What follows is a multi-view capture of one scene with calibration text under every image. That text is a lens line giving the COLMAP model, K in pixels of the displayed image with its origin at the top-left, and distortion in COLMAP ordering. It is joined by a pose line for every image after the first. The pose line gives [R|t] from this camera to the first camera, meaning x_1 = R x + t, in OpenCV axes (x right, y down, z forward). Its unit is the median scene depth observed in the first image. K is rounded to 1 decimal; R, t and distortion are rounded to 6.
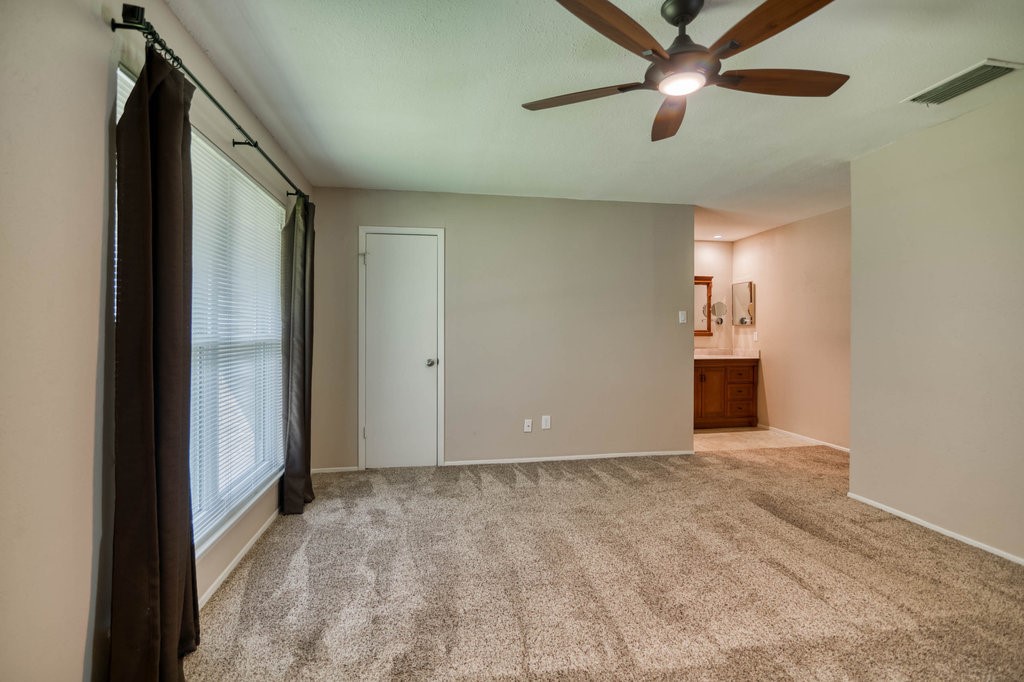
lens RADIAL K [[469.9, 0, 511.5], [0, 469.9, 335.1], [0, 0, 1]] dist [-0.010247, -0.000939]
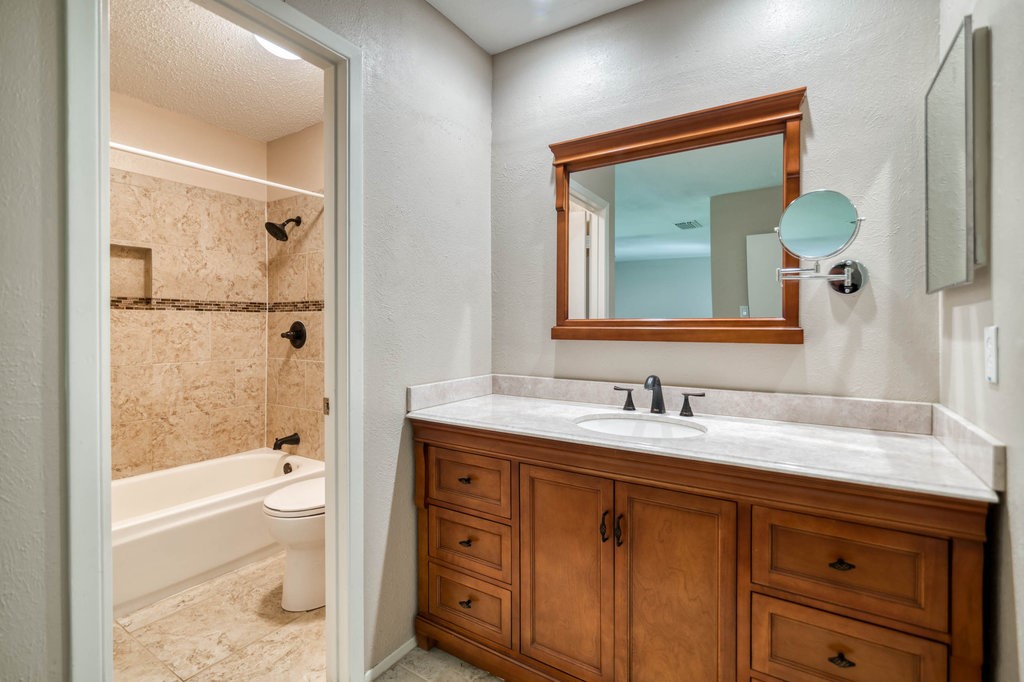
lens RADIAL K [[469.9, 0, 512.5], [0, 469.9, 337.1], [0, 0, 1]] dist [-0.010247, -0.000939]
pose [[0.737222, 0.001011, -0.675649, 0.477688], [0.001458, 0.999994, 0.003086, -0.002280], [0.675649, -0.003260, 0.737217, 0.728790]]
